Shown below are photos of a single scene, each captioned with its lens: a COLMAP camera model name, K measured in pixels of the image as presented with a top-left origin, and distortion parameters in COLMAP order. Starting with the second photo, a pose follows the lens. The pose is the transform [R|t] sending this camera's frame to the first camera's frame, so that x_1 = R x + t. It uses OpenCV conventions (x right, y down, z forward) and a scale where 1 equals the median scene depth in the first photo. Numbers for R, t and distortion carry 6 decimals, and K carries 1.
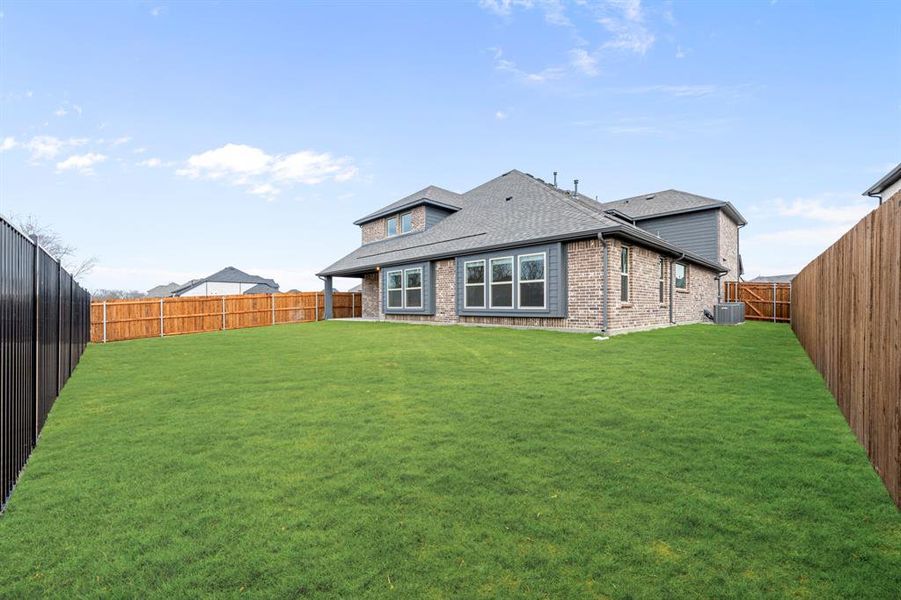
lens RADIAL K [[365.9, 0, 450.5], [0, 365.9, 300.0], [0, 0, 1]] dist [-0.003402, -0.000269]
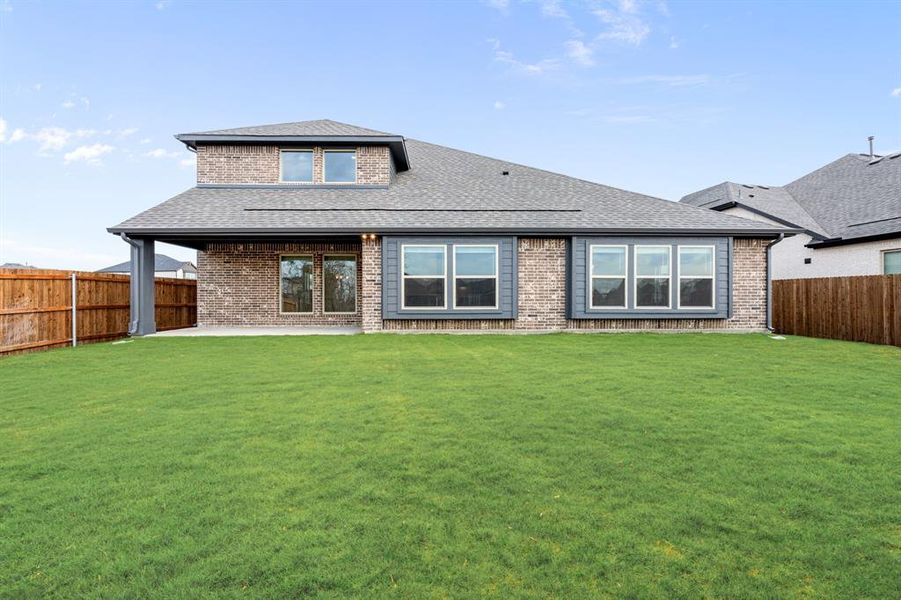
lens RADIAL K [[365.9, 0, 450.5], [0, 365.9, 300.0], [0, 0, 1]] dist [-0.003402, -0.000269]
pose [[0.671053, 0.014182, 0.741273, -0.562610], [-0.013405, 0.999886, -0.006995, 0.011701], [-0.741288, -0.005243, 0.671167, 0.593098]]
